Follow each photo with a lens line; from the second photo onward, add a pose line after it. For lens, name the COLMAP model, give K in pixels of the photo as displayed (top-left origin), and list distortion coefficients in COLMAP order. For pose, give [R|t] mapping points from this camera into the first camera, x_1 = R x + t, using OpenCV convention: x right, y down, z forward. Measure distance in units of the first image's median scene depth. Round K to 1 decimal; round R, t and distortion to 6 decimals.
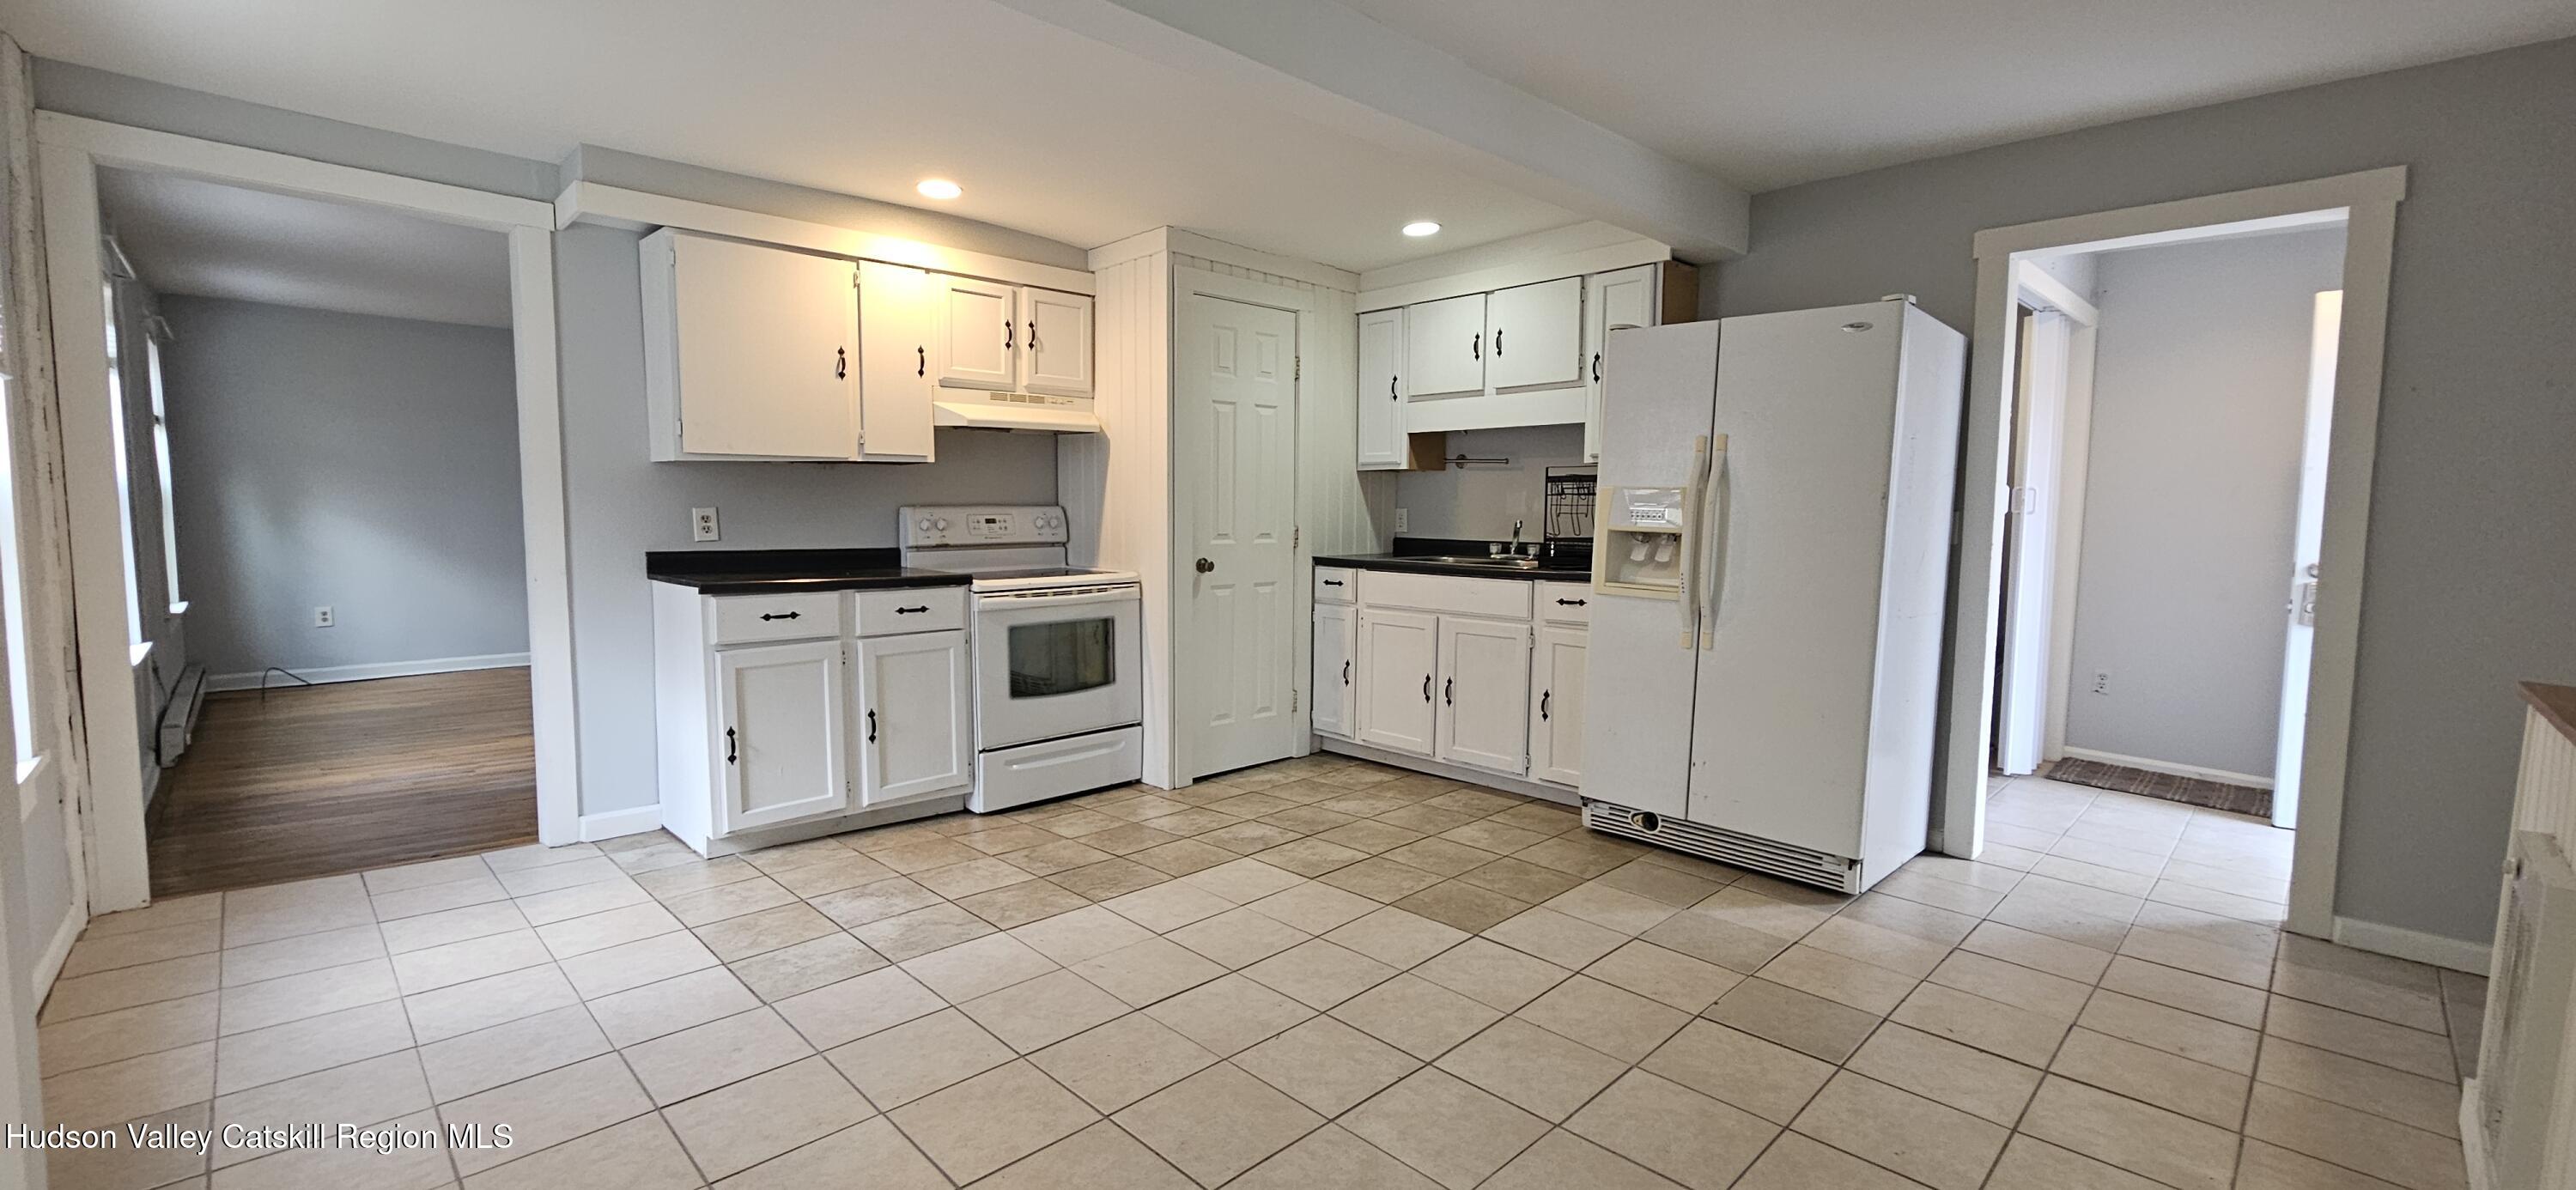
lens RADIAL K [[1056.4, 0, 1265.8], [0, 1056.4, 593.5], [0, 0, 1]] dist [0.000592, 0.000188]
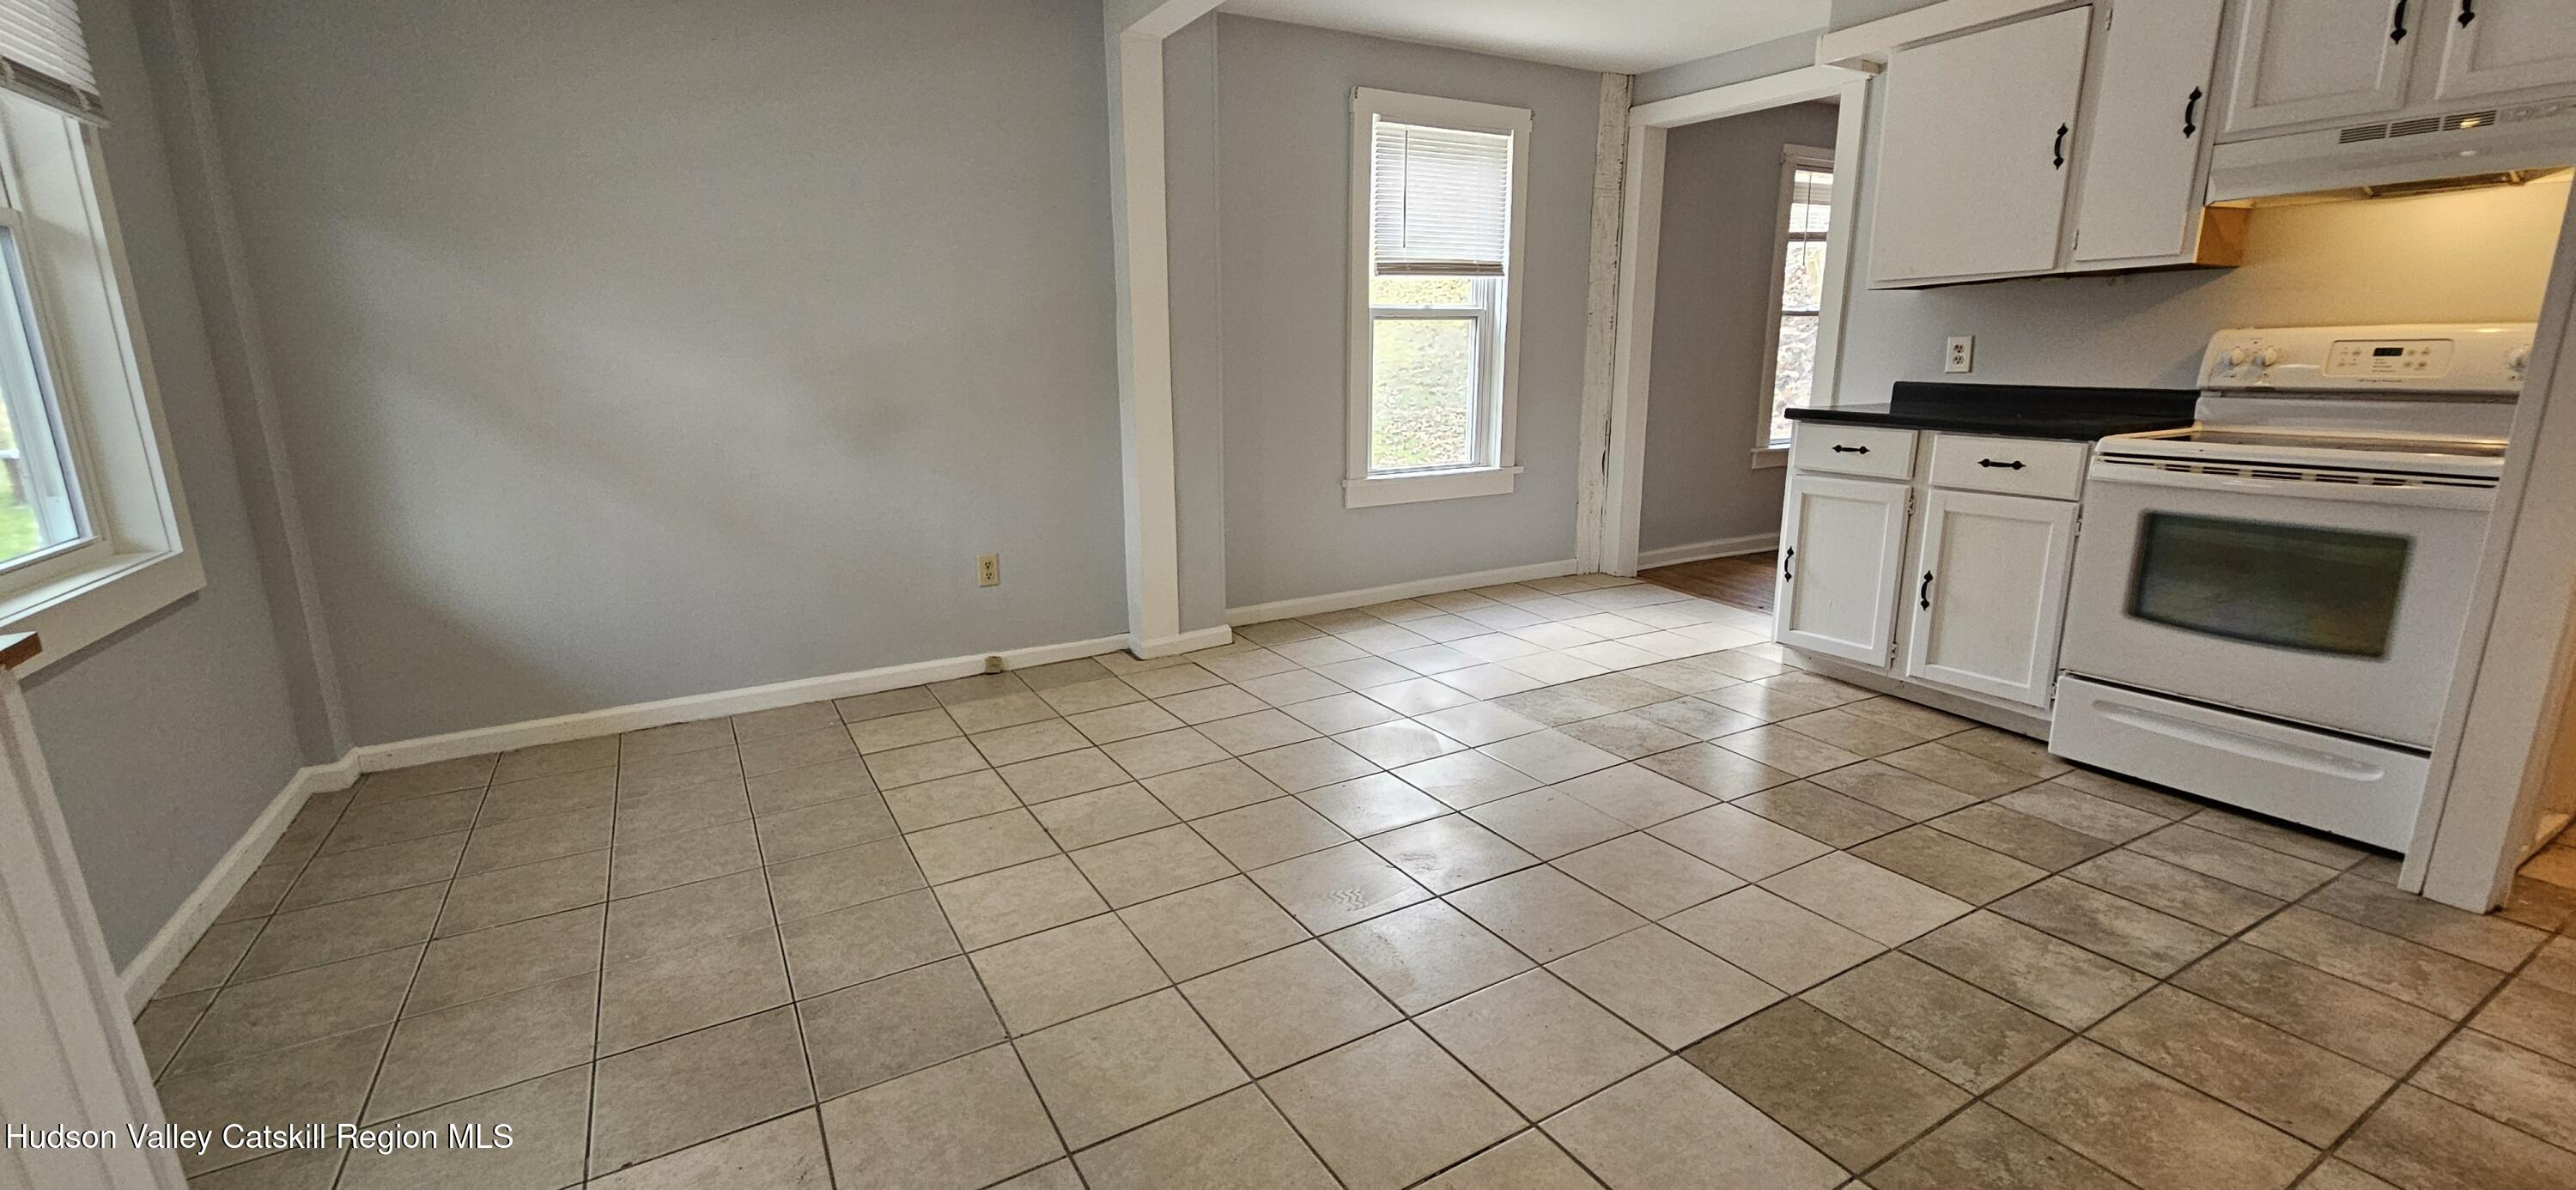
lens RADIAL K [[1056.4, 0, 1282.1], [0, 1056.4, 590.2], [0, 0, 1]] dist [0.000592, 0.000188]
pose [[-0.240293, 0.212000, -0.947267, 0.595894], [-0.075280, 0.968851, 0.235927, -0.041340], [0.967777, 0.128002, -0.216849, 0.690578]]
